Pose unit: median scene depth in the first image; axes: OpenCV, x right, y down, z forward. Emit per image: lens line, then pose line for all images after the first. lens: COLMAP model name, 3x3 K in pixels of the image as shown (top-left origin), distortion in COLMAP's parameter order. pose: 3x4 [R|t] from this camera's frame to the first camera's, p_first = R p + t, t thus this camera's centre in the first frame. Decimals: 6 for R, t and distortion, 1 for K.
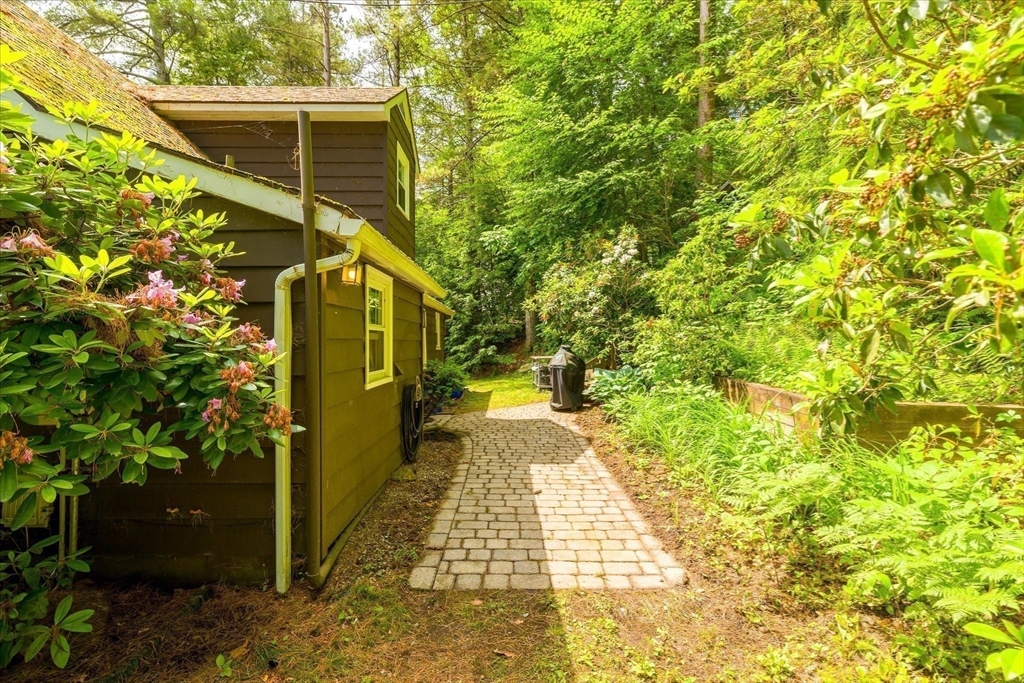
lens RADIAL K [[461.1, 0, 509.7], [0, 461.1, 340.5], [0, 0, 1]] dist [-0.016553, 0.000525]
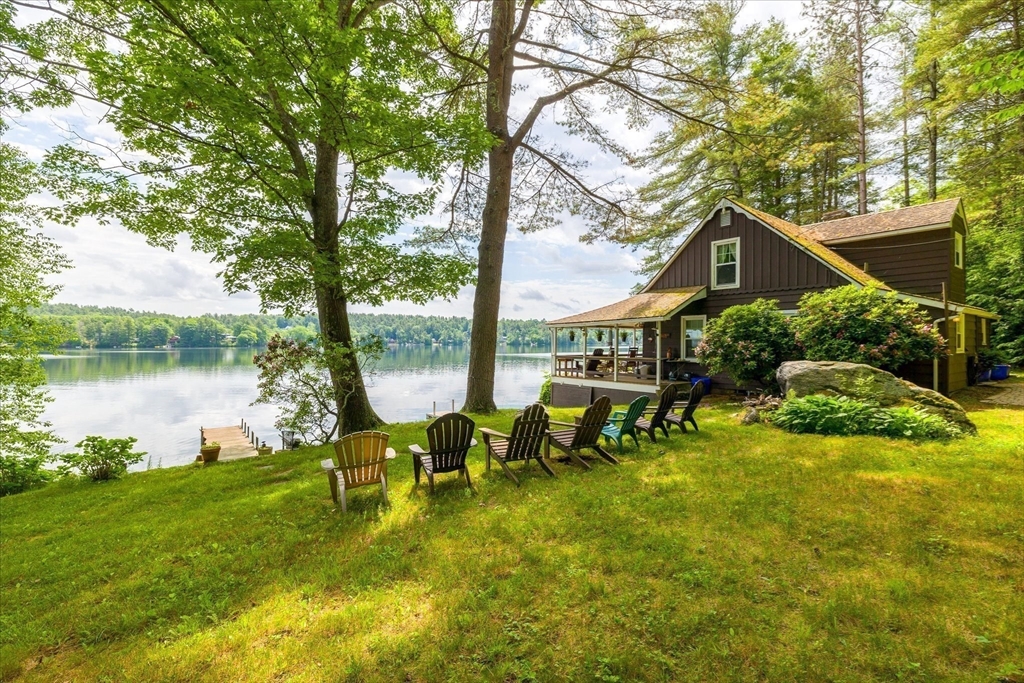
lens RADIAL K [[461.1, 0, 501.3], [0, 461.1, 341.5], [0, 0, 1]] dist [-0.016553, 0.000525]
pose [[0.572891, -0.002626, -0.819627, 0.228663], [0.002550, 0.999996, -0.001422, 0.013444], [0.819628, -0.001276, 0.572895, -1.719432]]
